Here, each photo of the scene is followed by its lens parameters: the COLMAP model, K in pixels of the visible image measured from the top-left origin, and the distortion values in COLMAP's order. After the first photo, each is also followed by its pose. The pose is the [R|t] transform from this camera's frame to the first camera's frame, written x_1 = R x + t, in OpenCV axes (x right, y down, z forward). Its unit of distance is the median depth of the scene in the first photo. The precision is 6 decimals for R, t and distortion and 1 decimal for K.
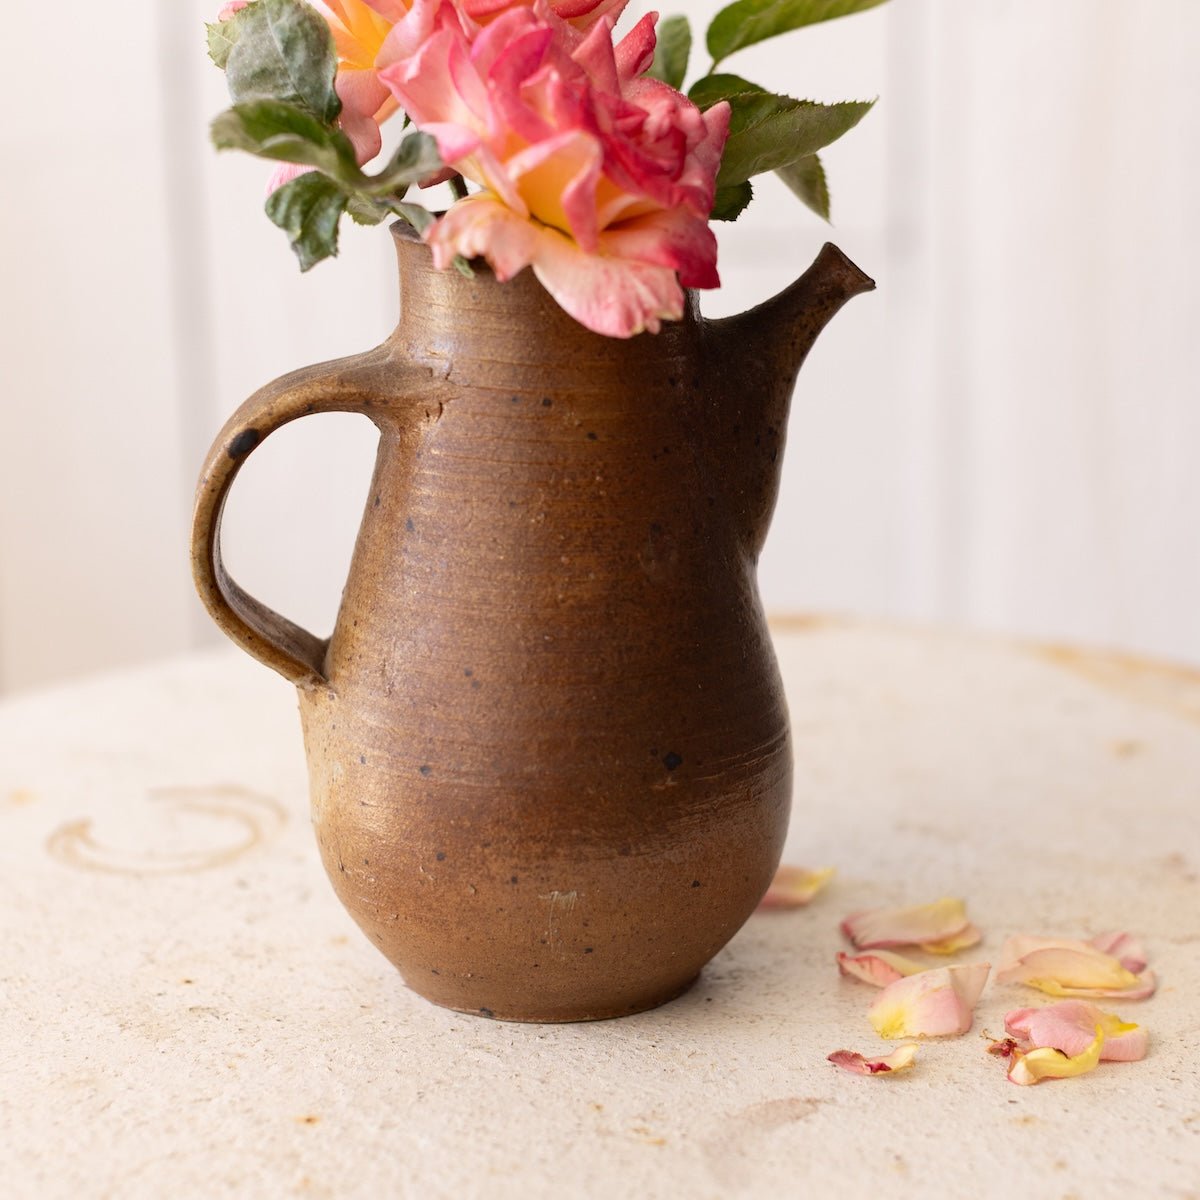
lens RADIAL K [[2679.4, 0, 600.0], [0, 2679.4, 600.0], [0, 0, 1]] dist [-0.024799, 0.020418]
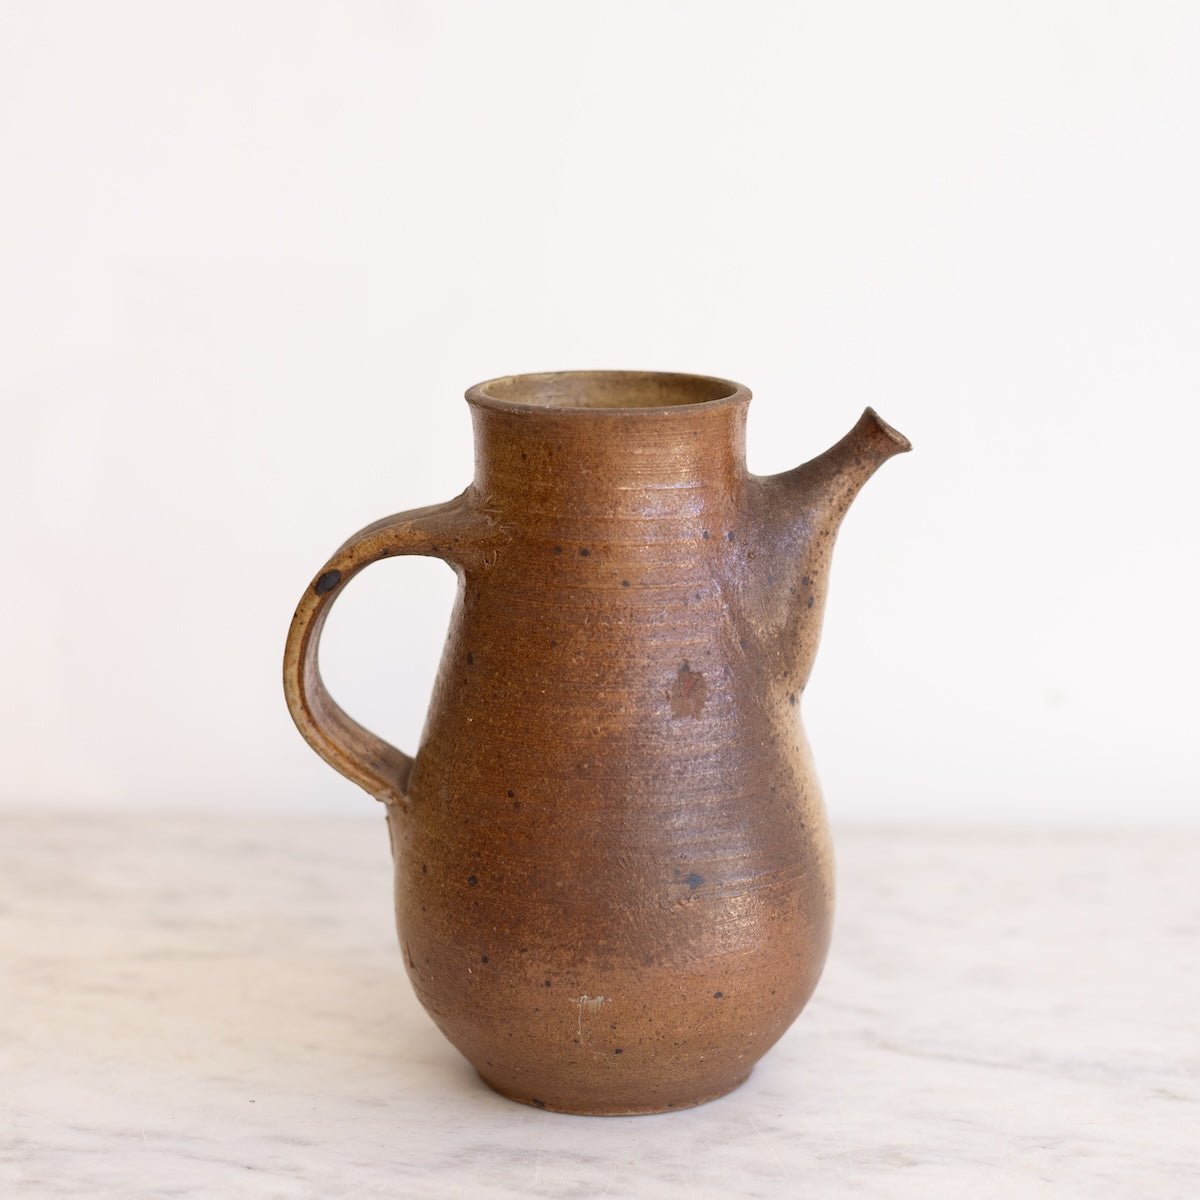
lens RADIAL K [[2679.4, 0, 600.0], [0, 2679.4, 600.0], [0, 0, 1]] dist [-0.024799, 0.020418]
pose [[0.985115, 0.022400, -0.170428, 0.173239], [-0.027995, 0.999143, -0.030495, -0.020296], [0.169599, 0.034812, 0.984898, -0.088296]]
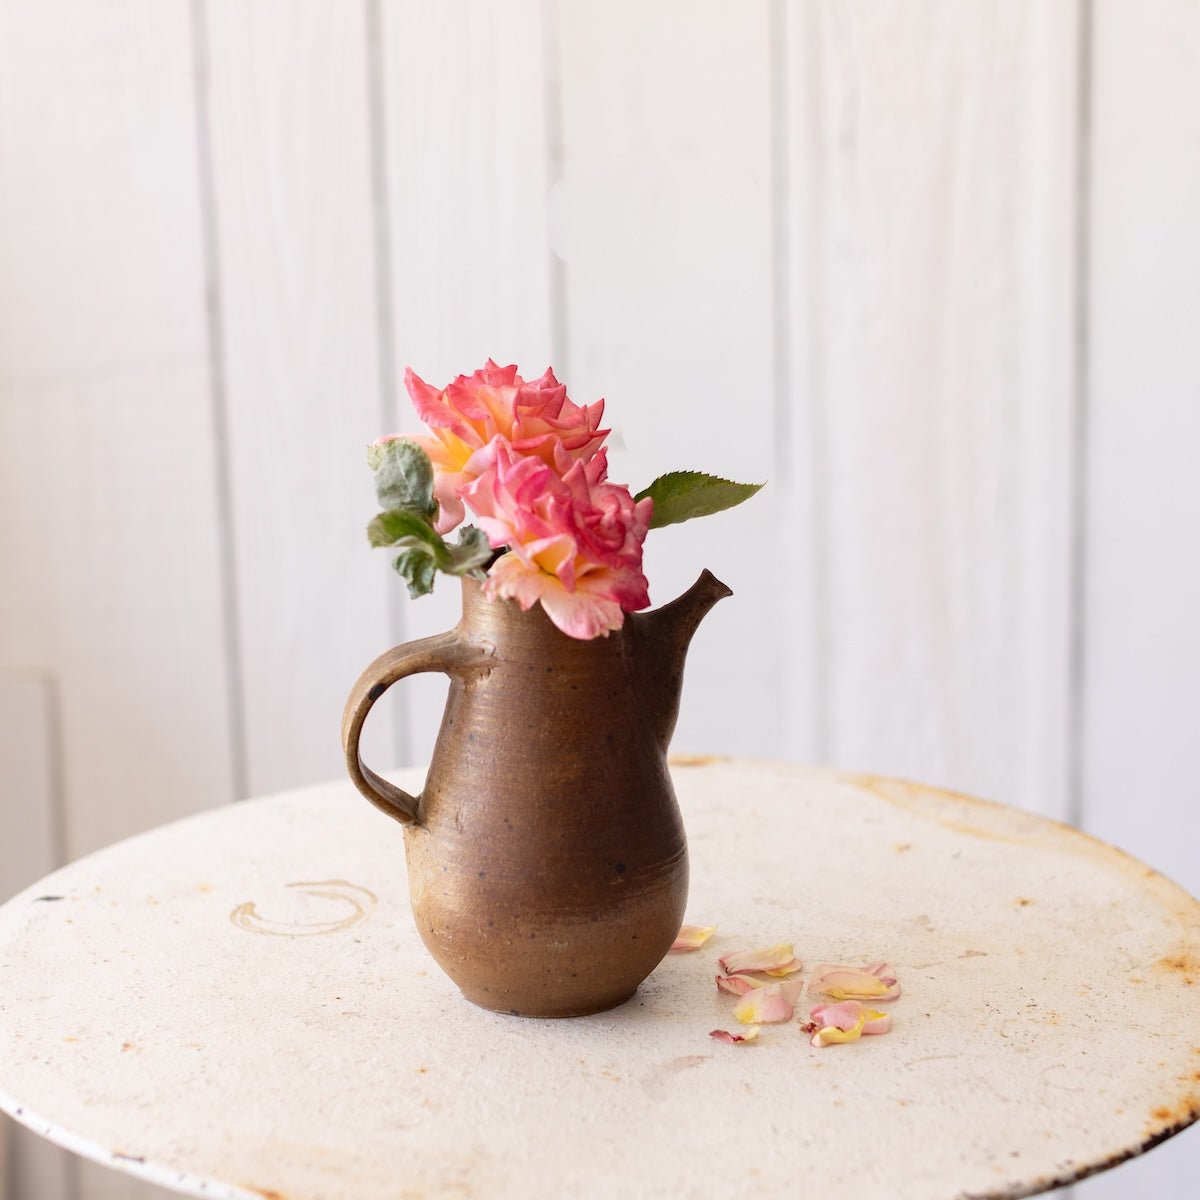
lens RADIAL K [[2679.4, 0, 600.0], [0, 2679.4, 600.0], [0, 0, 1]] dist [-0.024799, 0.020418]
pose [[0.999445, -0.009292, 0.031986, -0.042185], [0.009950, 0.999741, -0.020474, -0.082191], [-0.031787, 0.020781, 0.999279, -0.787236]]
